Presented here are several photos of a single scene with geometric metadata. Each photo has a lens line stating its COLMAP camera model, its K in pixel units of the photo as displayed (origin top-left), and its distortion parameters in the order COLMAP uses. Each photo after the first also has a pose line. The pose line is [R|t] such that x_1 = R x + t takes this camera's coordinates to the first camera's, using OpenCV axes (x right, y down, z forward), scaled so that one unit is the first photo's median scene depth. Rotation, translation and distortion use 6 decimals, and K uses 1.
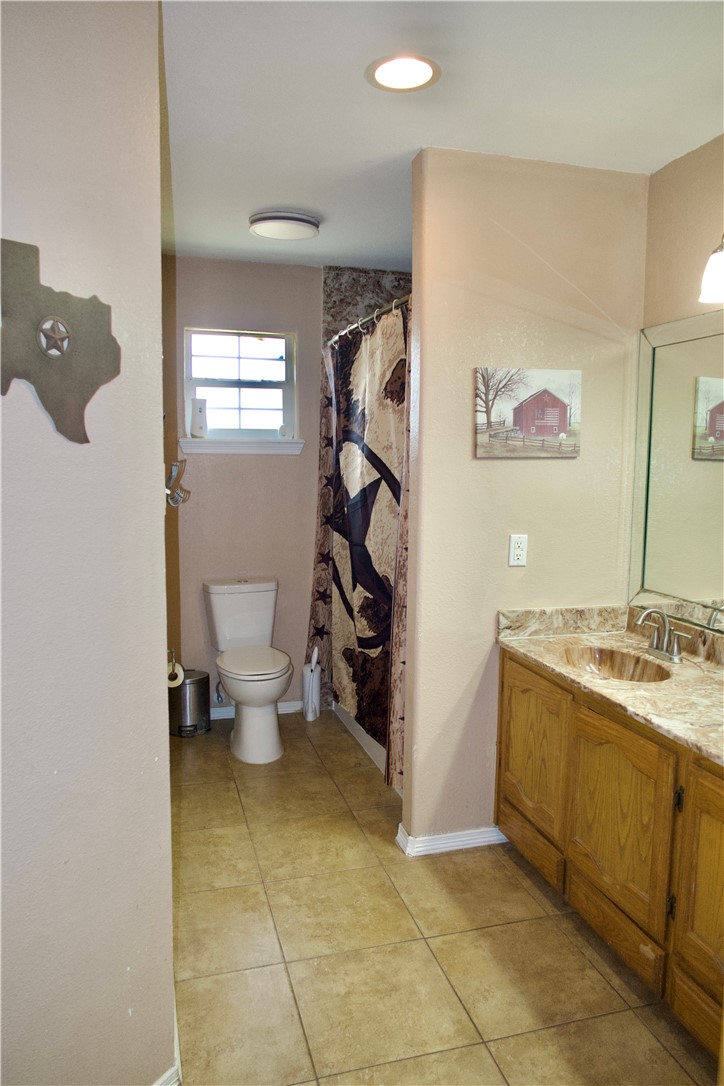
lens RADIAL K [[745.5, 0, 361.1], [0, 745.5, 544.6], [0, 0, 1]] dist [-0.028911, 0.012189]
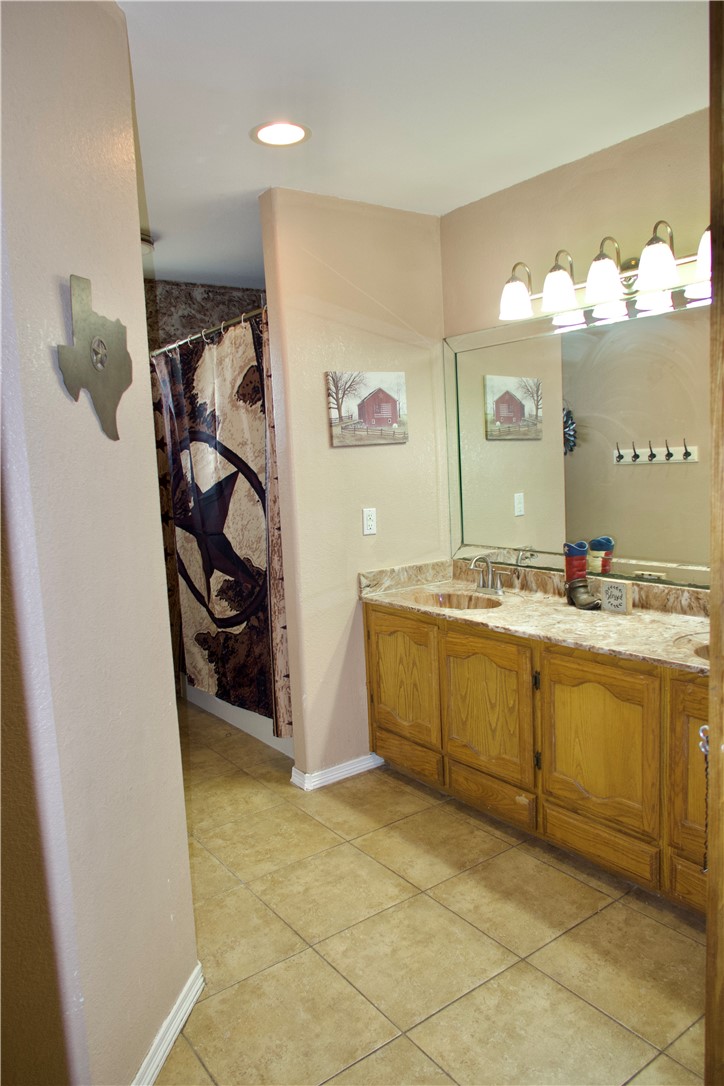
lens RADIAL K [[745.5, 0, 360.2], [0, 745.5, 543.1], [0, 0, 1]] dist [-0.028911, 0.012189]
pose [[0.937991, -0.094660, 0.333484, -0.212519], [0.096482, 0.995272, 0.011135, 0.027779], [-0.332961, 0.021731, 0.942690, -0.138007]]
